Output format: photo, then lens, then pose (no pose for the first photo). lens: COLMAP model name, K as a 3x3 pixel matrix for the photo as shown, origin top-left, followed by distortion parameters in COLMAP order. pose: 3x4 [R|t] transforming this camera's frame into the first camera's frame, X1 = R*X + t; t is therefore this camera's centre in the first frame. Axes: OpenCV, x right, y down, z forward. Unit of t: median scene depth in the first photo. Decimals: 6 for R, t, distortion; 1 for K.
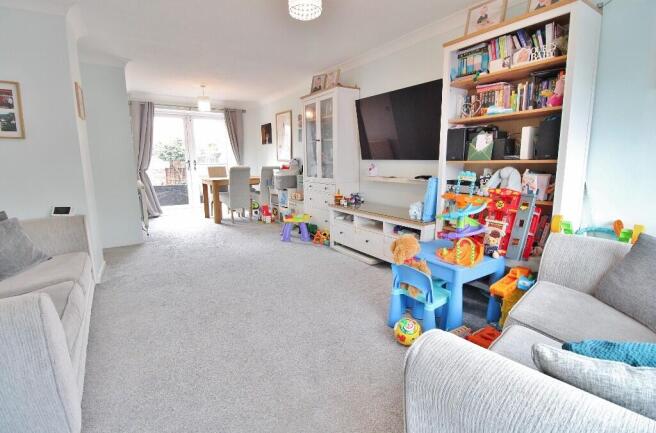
lens RADIAL K [[306.0, 0, 330.1], [0, 306.0, 211.6], [0, 0, 1]] dist [-0.002894, -0.007067]
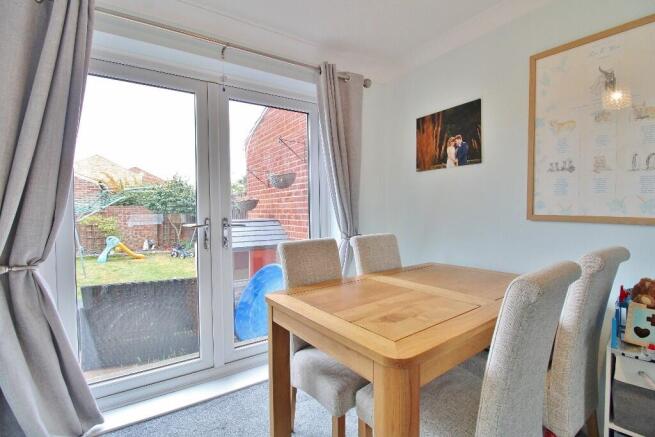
lens RADIAL K [[305.6, 0, 330.5], [0, 305.6, 219.8], [0, 0, 1]] dist [-0.002894, -0.007067]
pose [[0.999844, -0.011447, 0.013481, -0.384014], [0.013114, 0.991308, -0.130906, -0.139057], [-0.011865, 0.131062, 0.991303, 0.770161]]
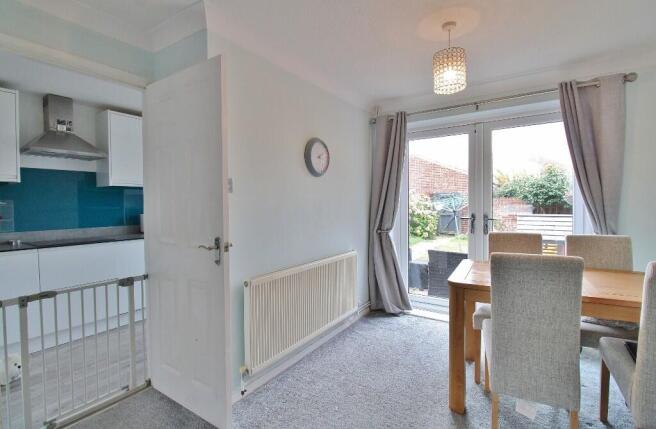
lens RADIAL K [[312.0, 0, 329.9], [0, 312.0, 211.9], [0, 0, 1]] dist [-0.005292, -0.001530]
pose [[0.406561, 0.022947, -0.913335, -0.110714], [-0.140666, 0.989337, -0.037759, -0.134611], [0.902730, 0.143826, 0.405454, 0.666681]]
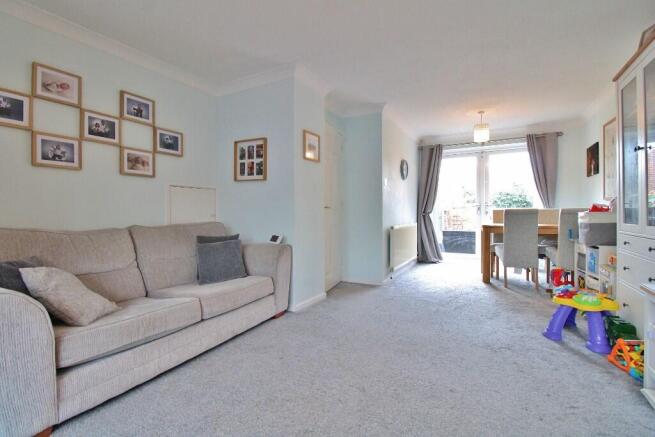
lens RADIAL K [[305.6, 0, 326.3], [0, 305.6, 215.5], [0, 0, 1]] dist [-0.002894, -0.007067]
pose [[0.474930, 0.012514, -0.879934, 0.101892], [-0.143865, 0.987551, -0.063605, -0.019282], [0.868184, 0.156800, 0.470818, 0.259053]]
